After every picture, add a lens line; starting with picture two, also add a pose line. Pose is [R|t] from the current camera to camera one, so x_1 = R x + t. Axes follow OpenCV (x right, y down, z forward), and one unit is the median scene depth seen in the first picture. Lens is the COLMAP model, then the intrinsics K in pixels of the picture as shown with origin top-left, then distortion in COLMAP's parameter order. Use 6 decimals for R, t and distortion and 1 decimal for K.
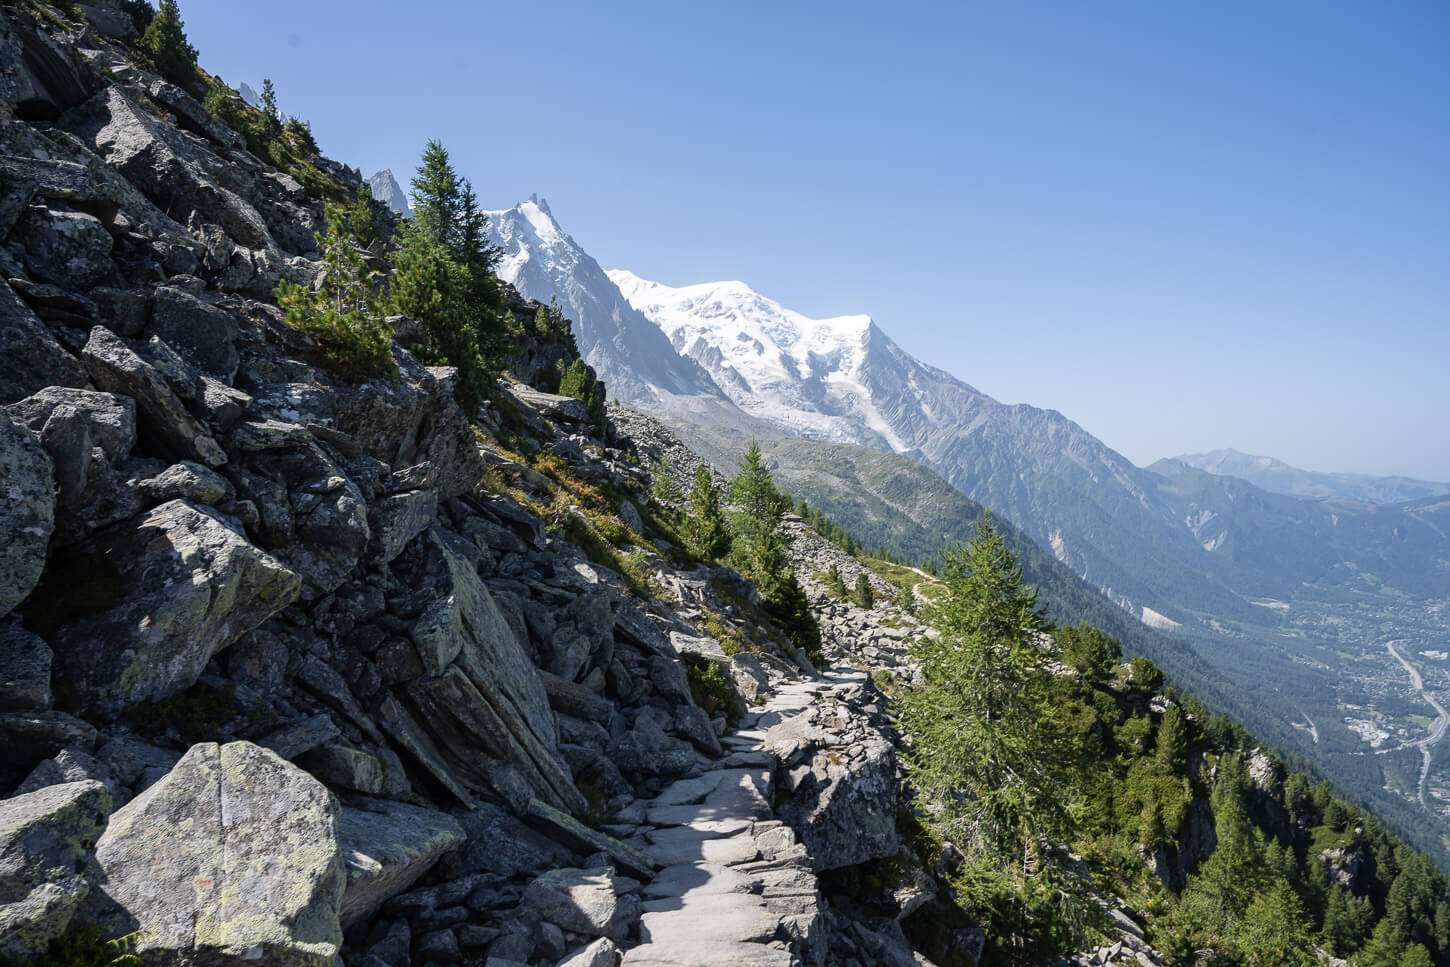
lens RADIAL K [[971.5, 0, 733.7], [0, 971.5, 479.7], [0, 0, 1]] dist [0.000396, -0.000369]
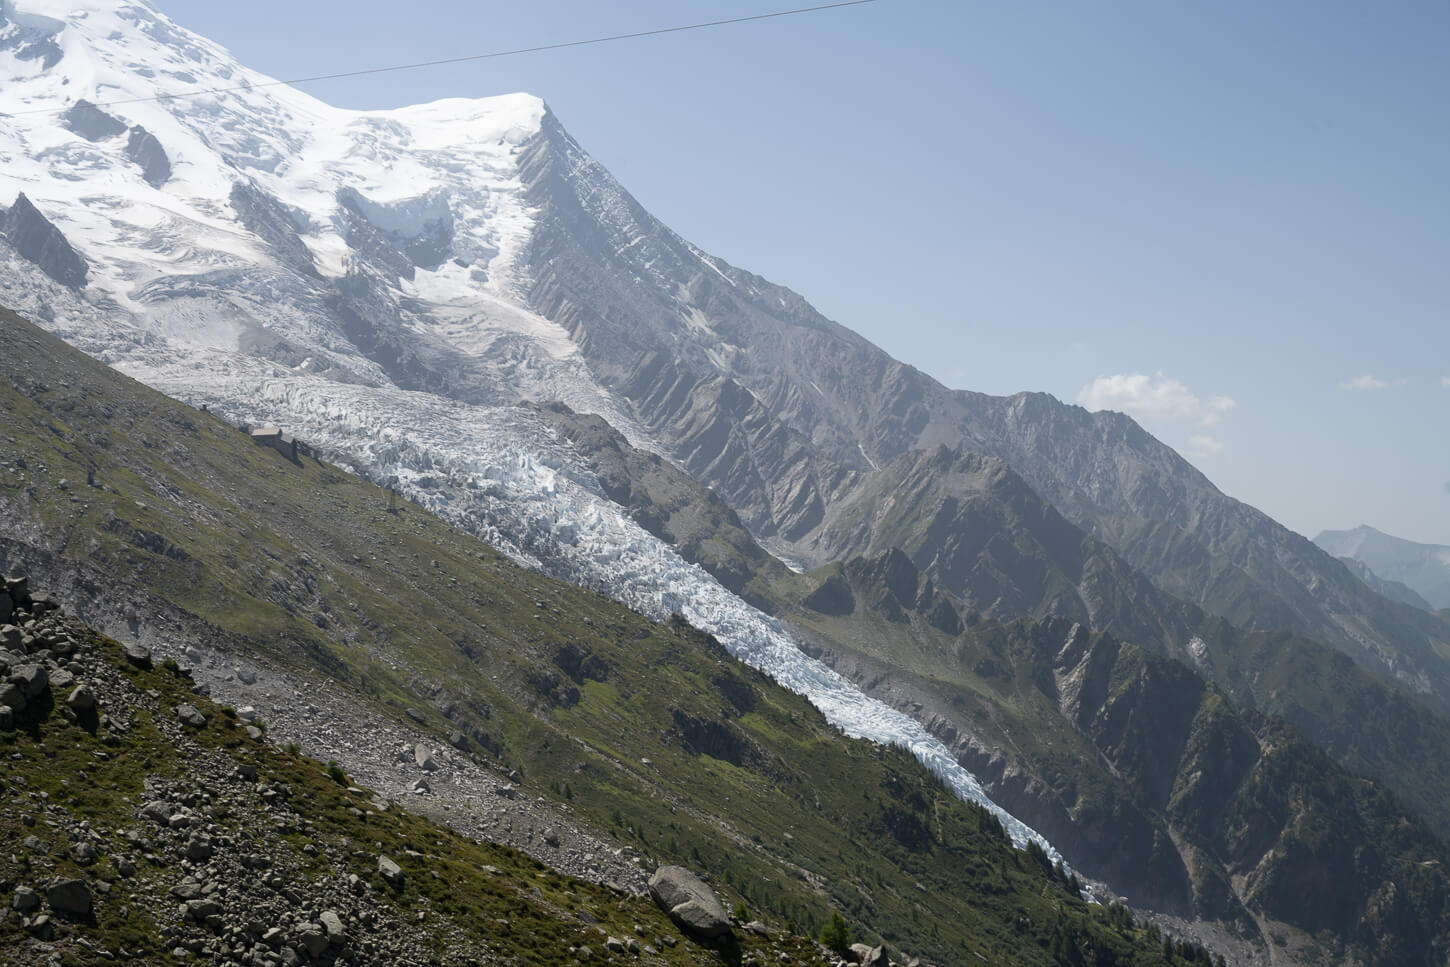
lens RADIAL K [[2191.3, 0, 725.0], [0, 2191.3, 483.5], [0, 0, 1]] dist [0.002115, -0.025186]
pose [[0.962583, -0.004966, 0.270942, 0.014818], [0.019764, 0.998456, -0.051916, -0.016645], [-0.270266, 0.055328, 0.961195, 0.397061]]
